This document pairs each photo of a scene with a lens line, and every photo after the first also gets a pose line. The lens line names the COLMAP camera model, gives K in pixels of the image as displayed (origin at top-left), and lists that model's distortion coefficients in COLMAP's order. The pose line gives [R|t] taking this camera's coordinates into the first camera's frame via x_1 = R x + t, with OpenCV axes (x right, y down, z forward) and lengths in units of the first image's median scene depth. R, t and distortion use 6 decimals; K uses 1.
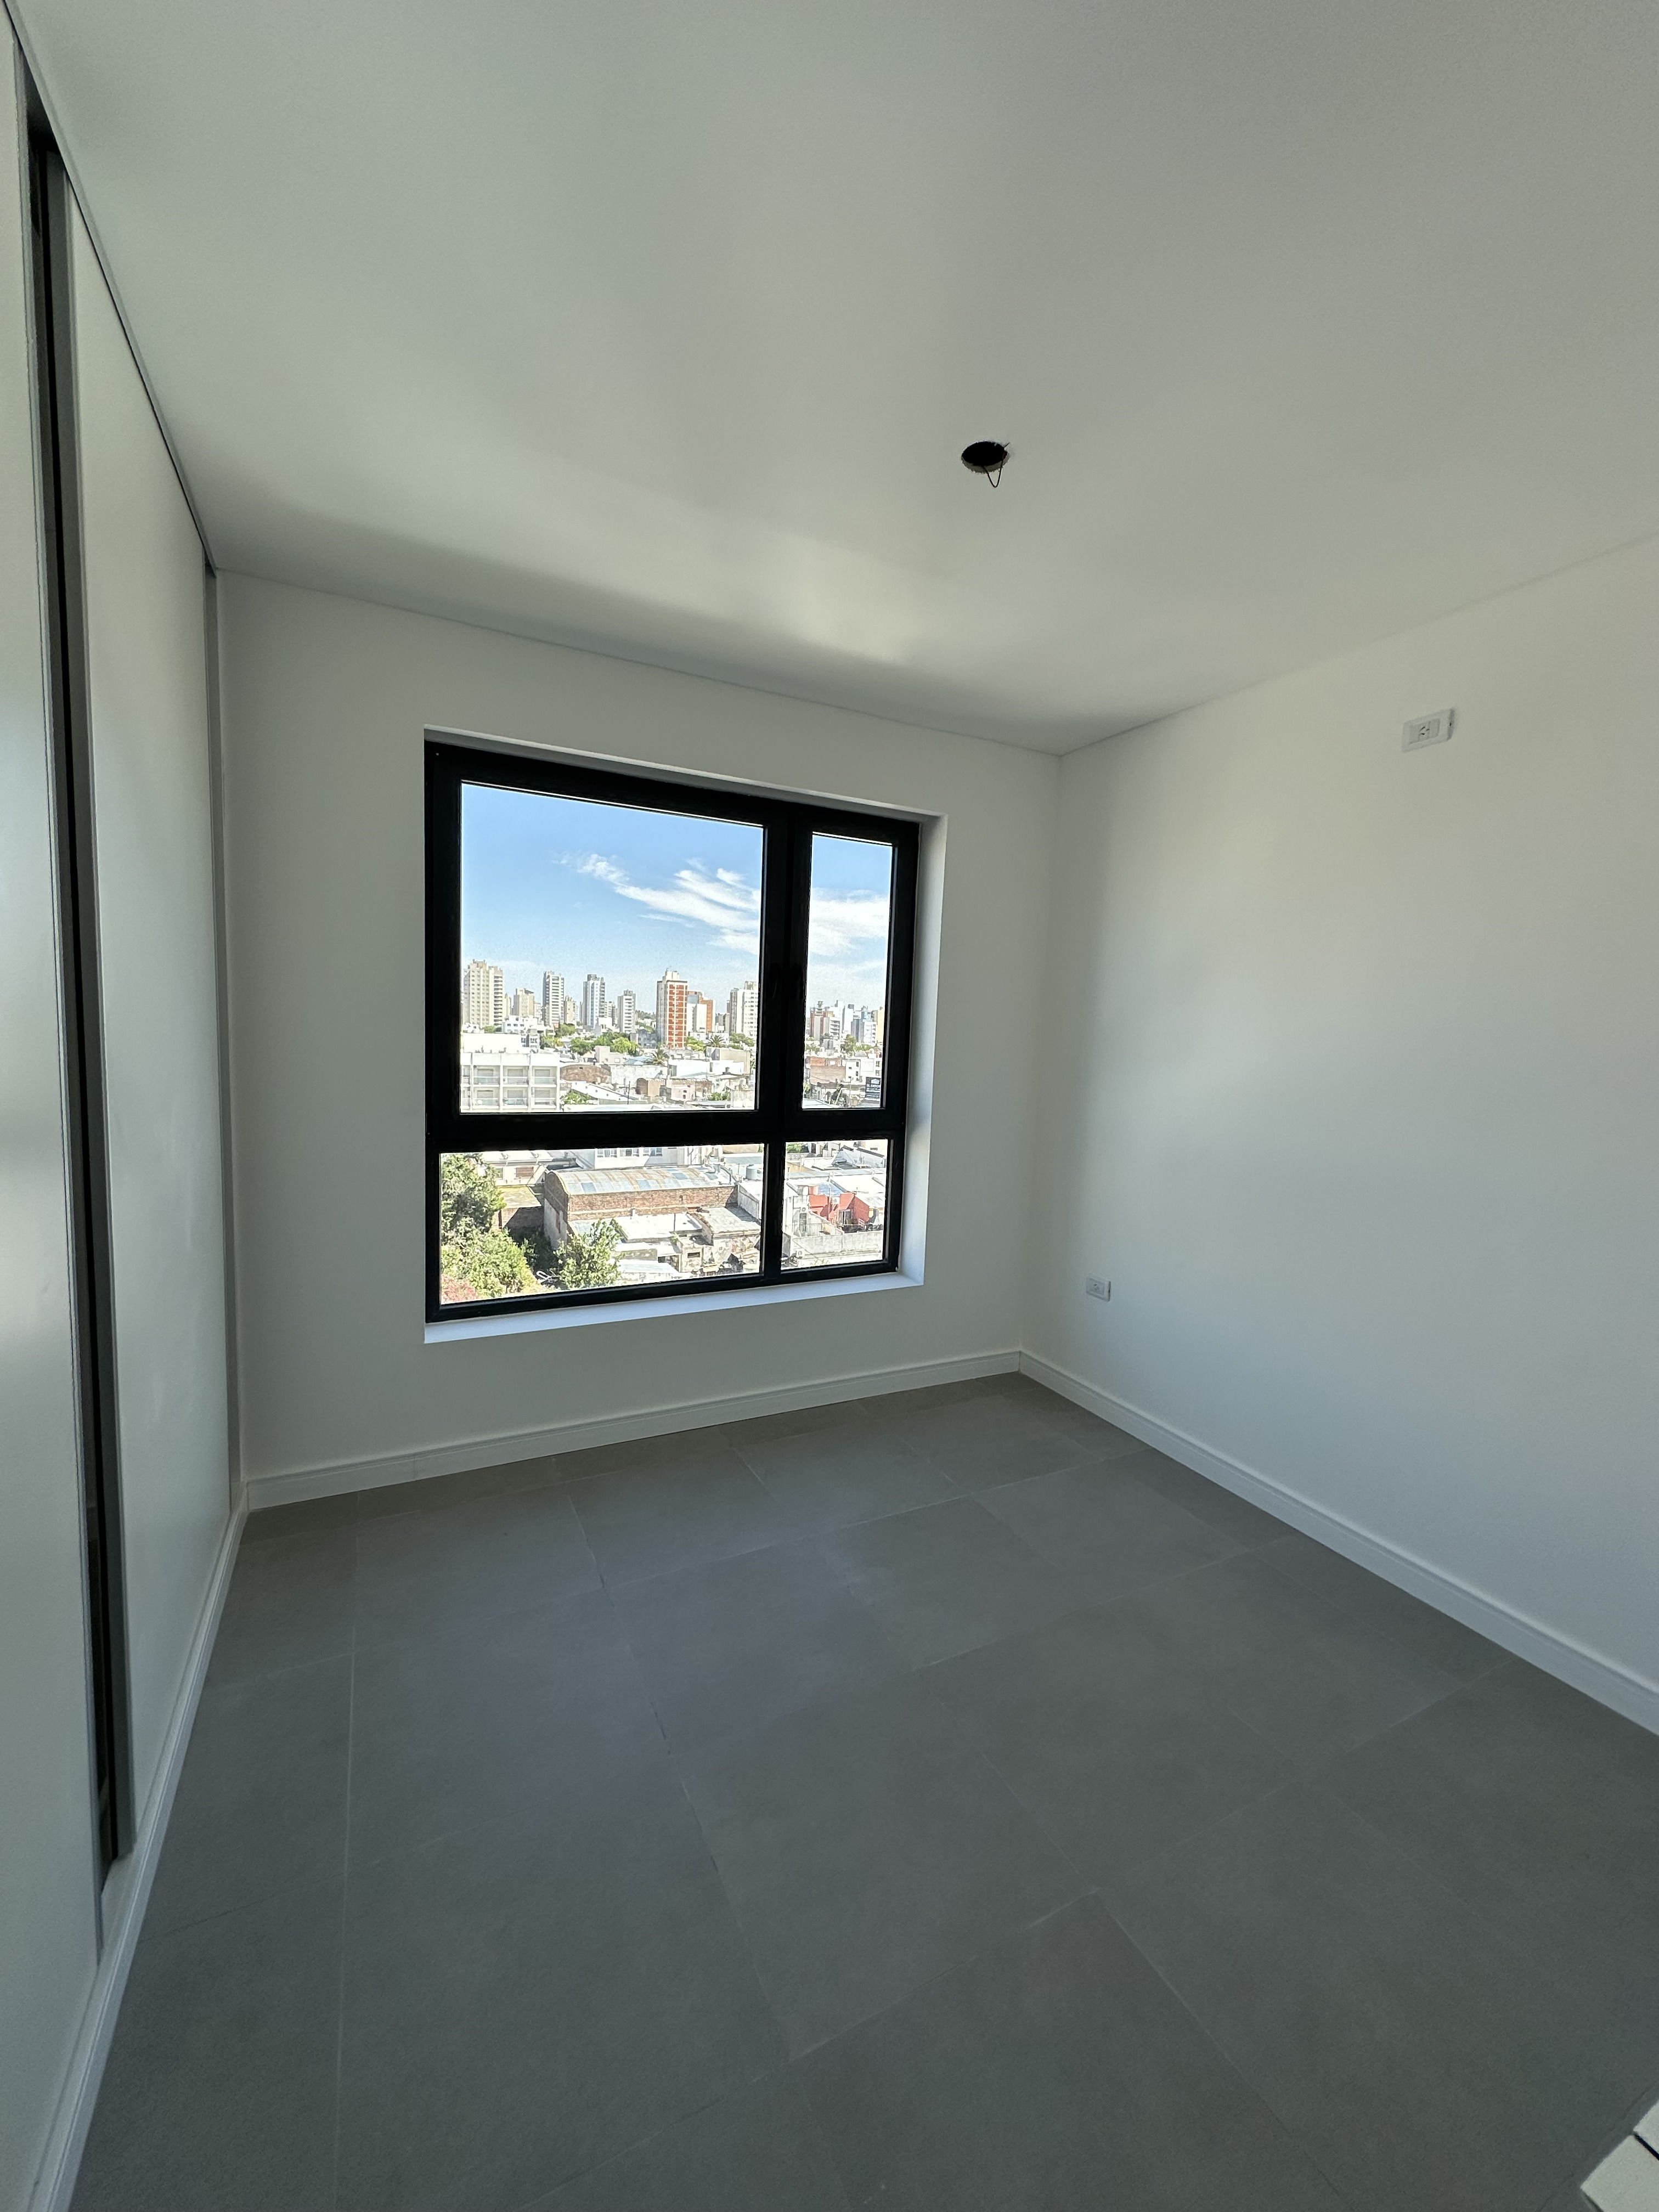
lens RADIAL K [[883.4, 0, 829.5], [0, 883.4, 1106.0], [0, 0, 1]] dist [-0.004636, 0.000029]
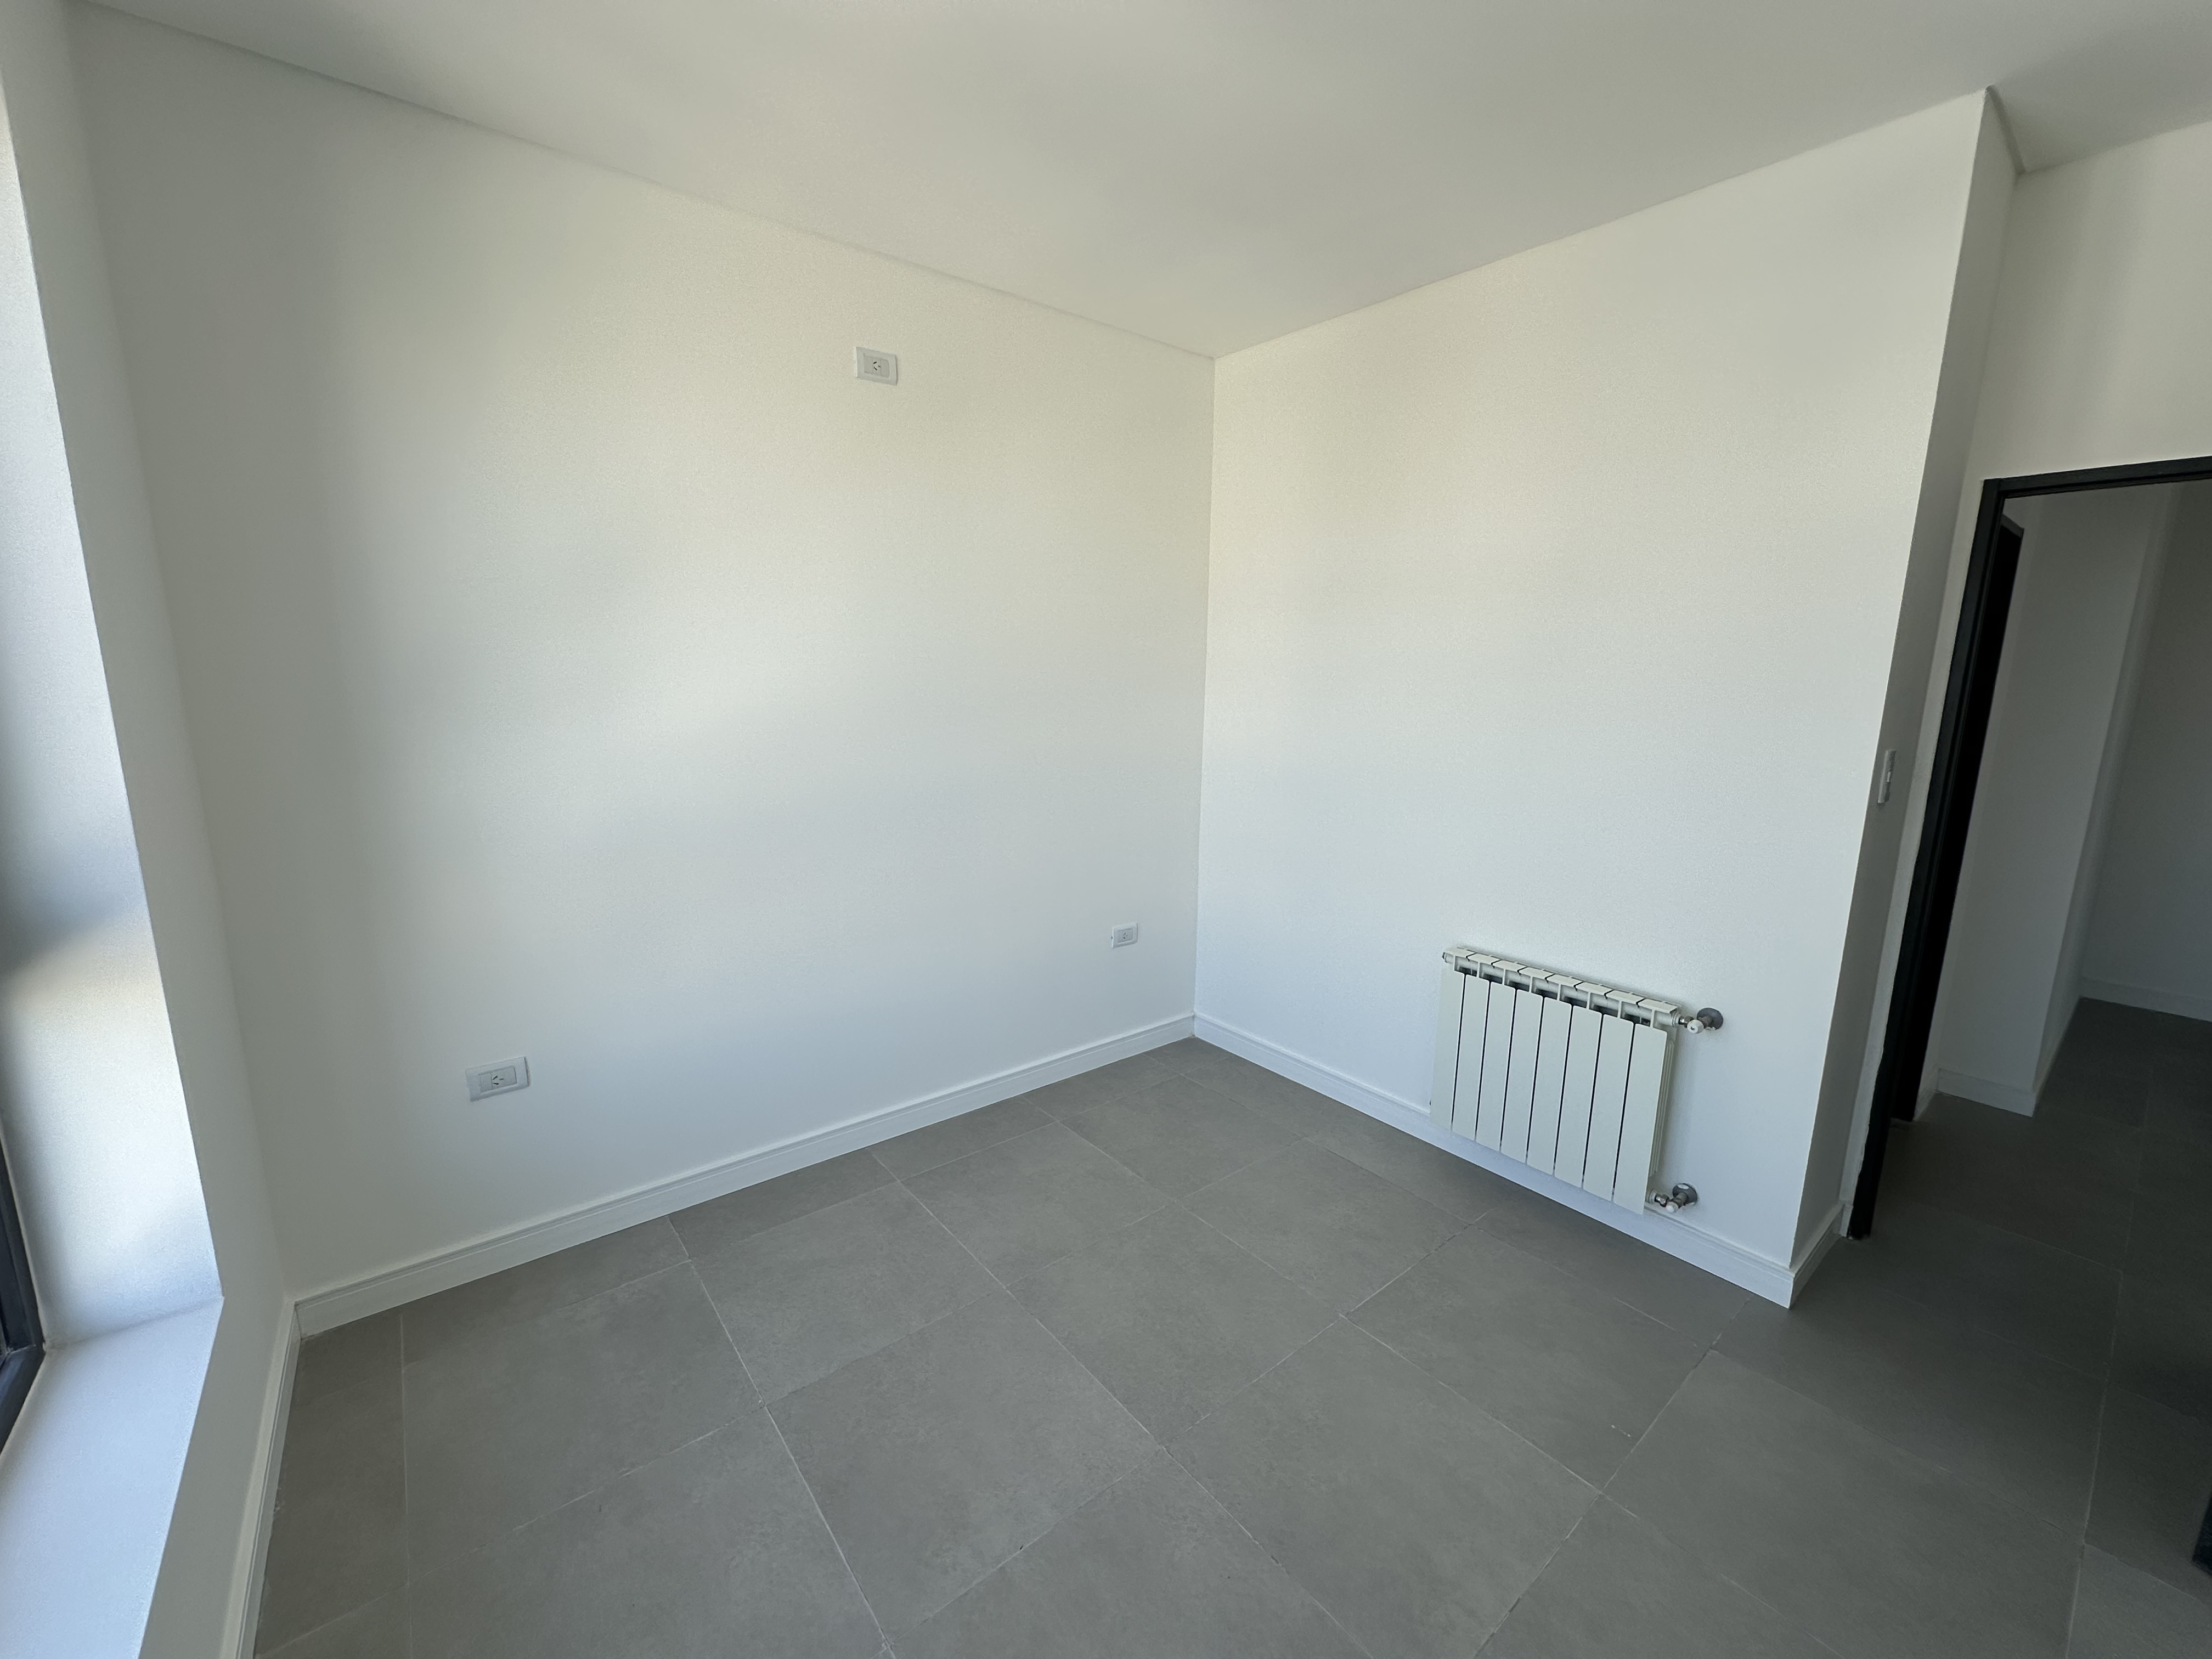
lens RADIAL K [[883.4, 0, 1110.7], [0, 883.4, 828.2], [0, 0, 1]] dist [-0.004636, 0.000029]
pose [[-0.213526, -0.208882, 0.954345, -0.352916], [0.066365, 0.971516, 0.227489, -0.080862], [-0.974681, 0.111910, -0.193581, 0.705701]]
